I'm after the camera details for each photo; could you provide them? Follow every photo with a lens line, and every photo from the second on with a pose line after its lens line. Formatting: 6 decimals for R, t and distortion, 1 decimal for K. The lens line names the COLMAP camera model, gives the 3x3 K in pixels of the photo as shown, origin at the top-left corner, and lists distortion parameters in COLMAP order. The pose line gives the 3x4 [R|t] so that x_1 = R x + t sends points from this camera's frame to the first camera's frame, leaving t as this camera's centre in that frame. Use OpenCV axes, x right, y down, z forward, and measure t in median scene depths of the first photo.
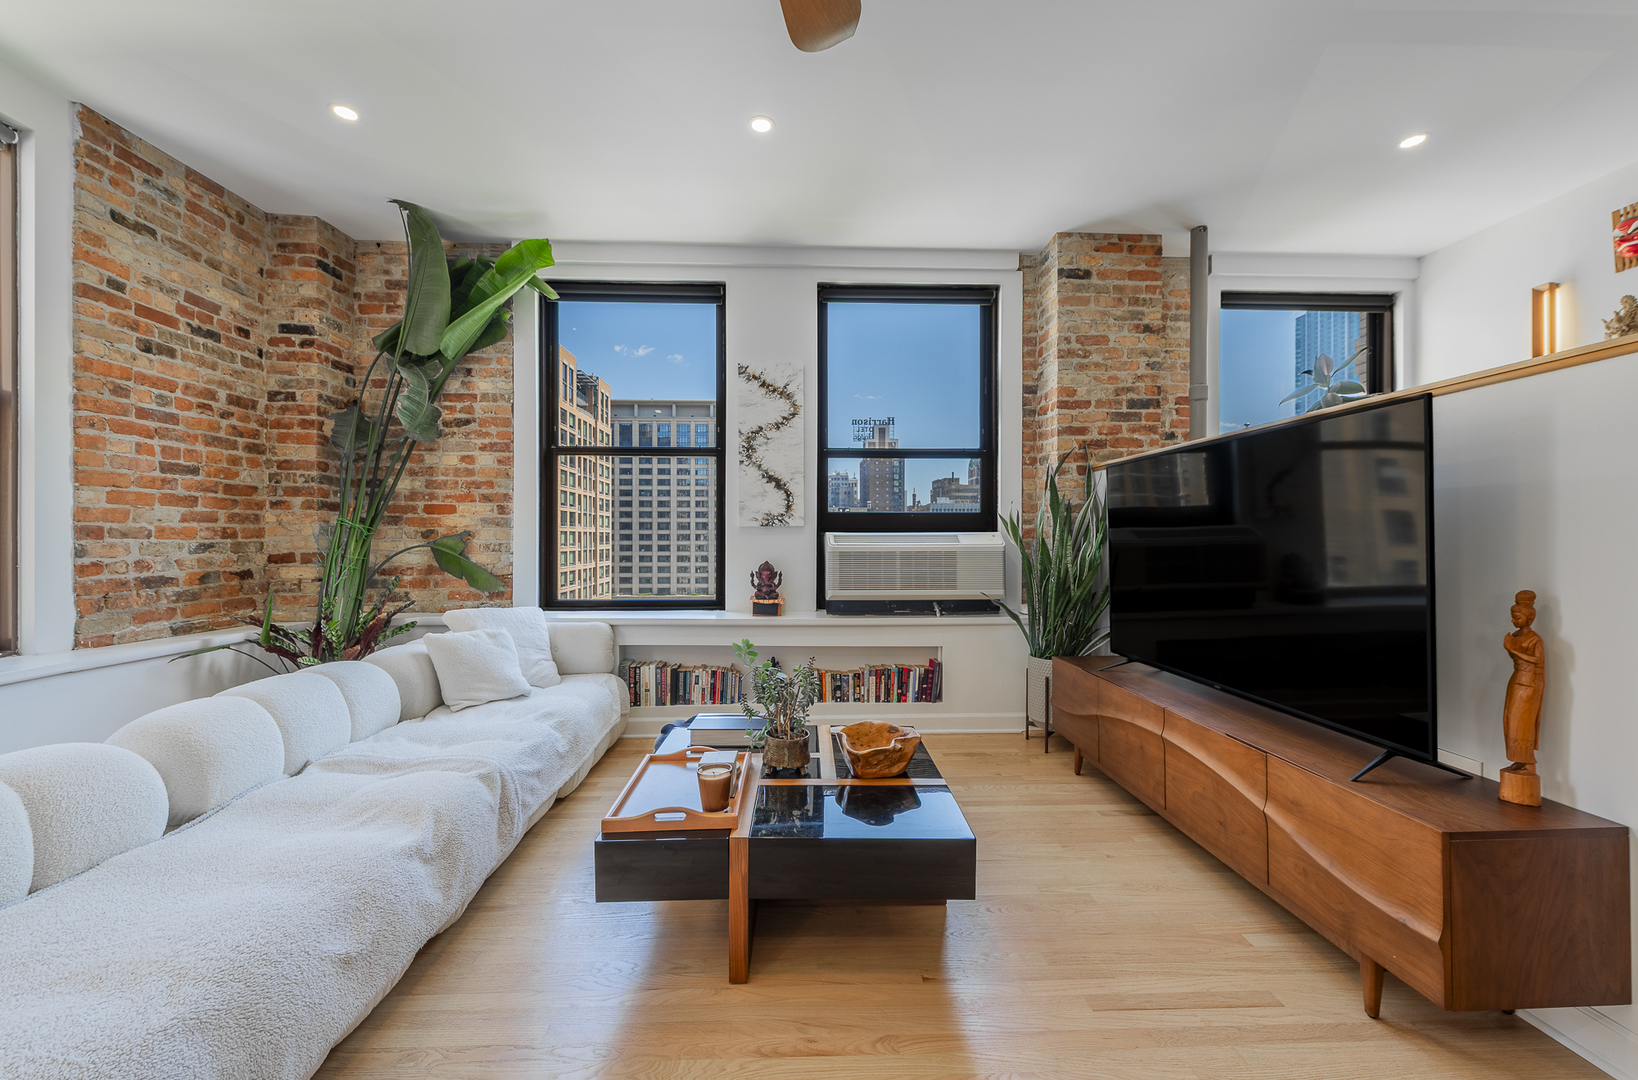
lens RADIAL K [[640.1, 0, 819.3], [0, 640.1, 540.5], [0, 0, 1]] dist [0.007553, -0.001117]
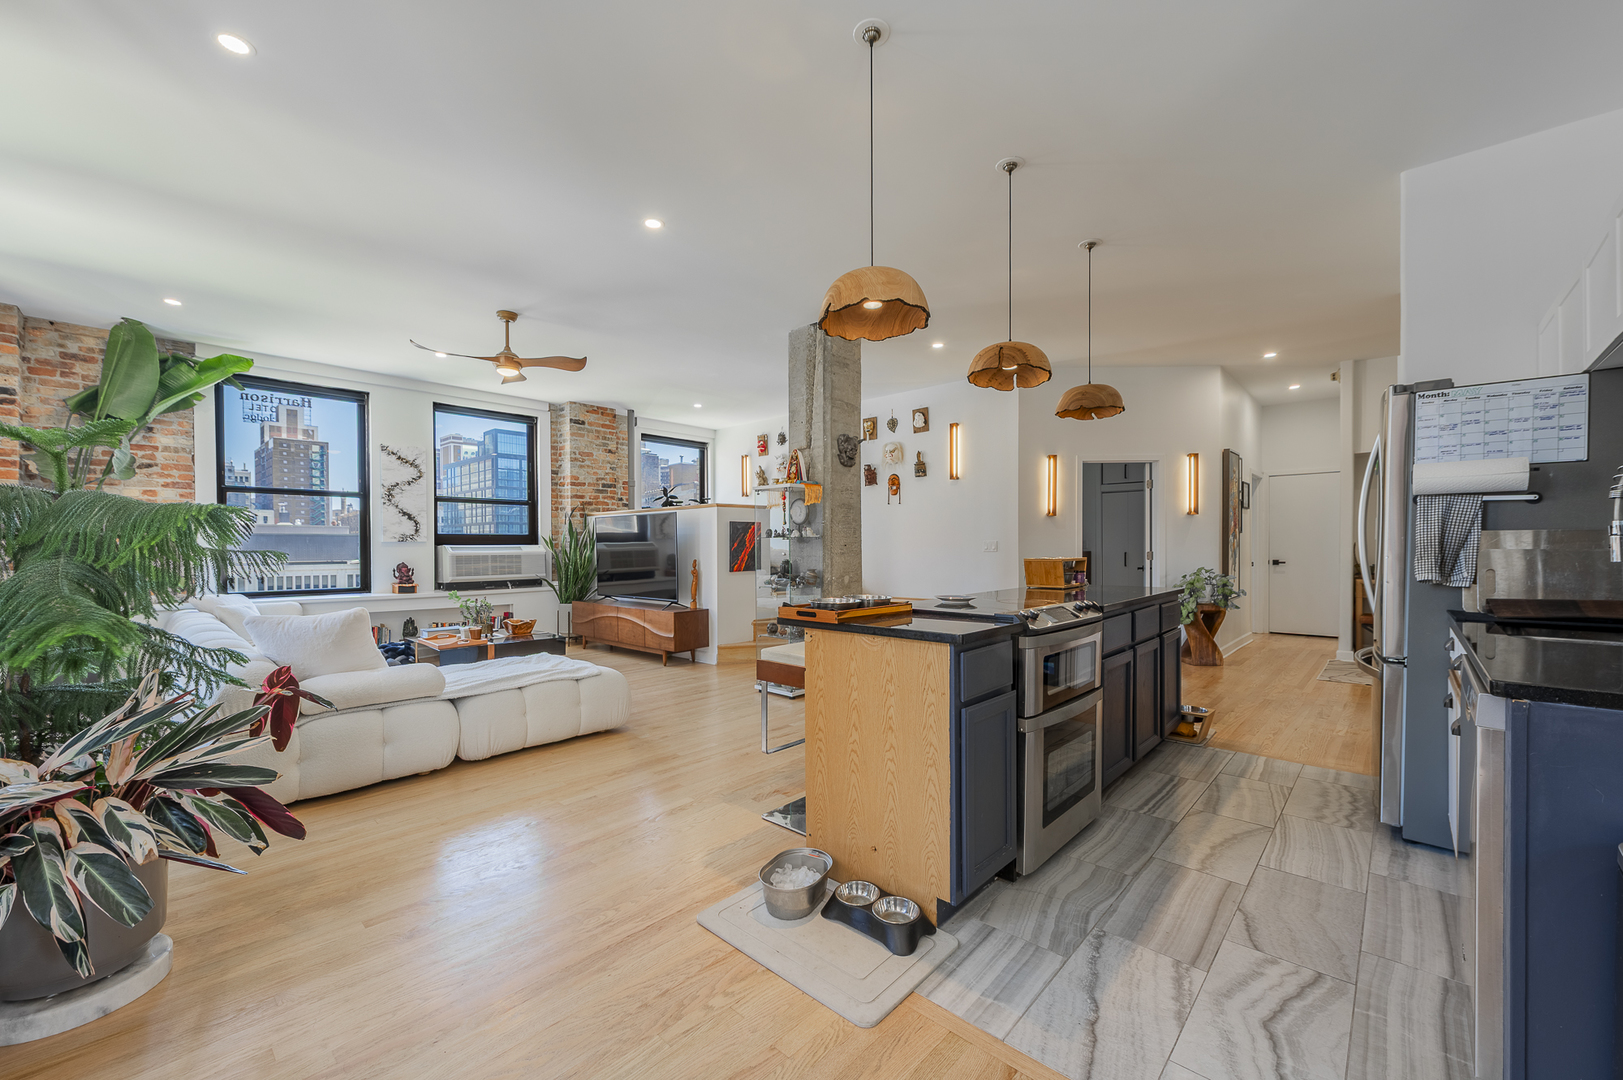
lens RADIAL K [[634.2, 0, 810.5], [0, 634.2, 547.1], [0, 0, 1]] dist [0.007553, -0.001117]
pose [[0.708398, -0.004857, 0.705797, -0.514461], [0.008142, 0.999966, -0.001290, 0.003072], [-0.705766, 0.006661, 0.708413, -0.976576]]
